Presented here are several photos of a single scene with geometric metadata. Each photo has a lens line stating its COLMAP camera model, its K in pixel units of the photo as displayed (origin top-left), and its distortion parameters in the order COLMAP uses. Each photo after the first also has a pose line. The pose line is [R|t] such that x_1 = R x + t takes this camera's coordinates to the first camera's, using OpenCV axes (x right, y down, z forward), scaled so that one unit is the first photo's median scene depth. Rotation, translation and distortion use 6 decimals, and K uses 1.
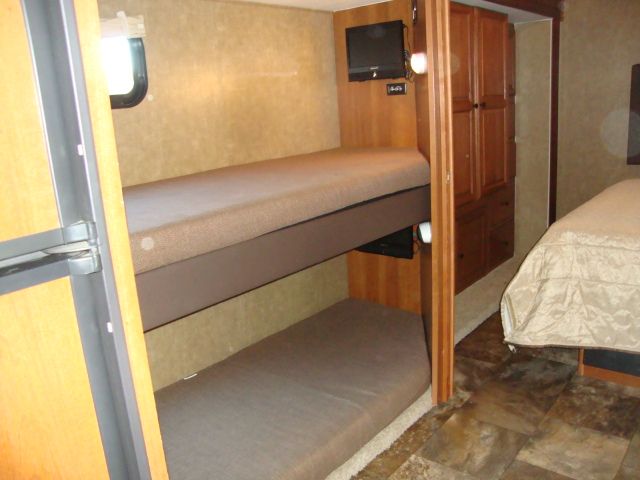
lens RADIAL K [[573.9, 0, 322.9], [0, 573.9, 241.0], [0, 0, 1]] dist [0.004115, 0.027085]
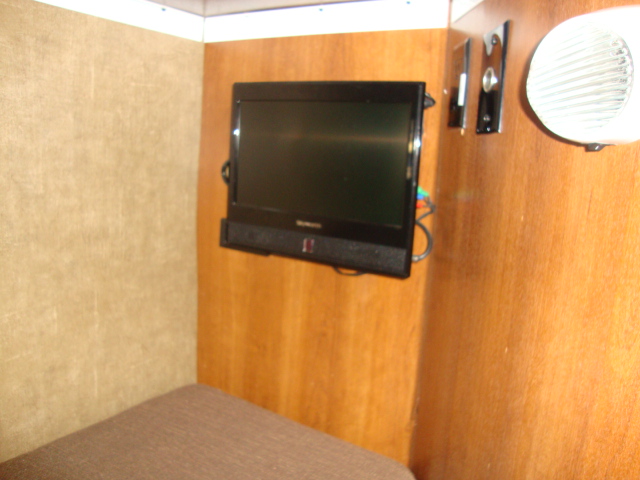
lens RADIAL K [[573.9, 0, 319.8], [0, 573.9, 239.9], [0, 0, 1]] dist [0.004115, 0.027085]
pose [[0.987744, 0.081064, 0.133379, 0.075518], [-0.073172, 0.995325, -0.063047, 0.031948], [-0.137866, 0.052515, 0.989058, 0.720799]]
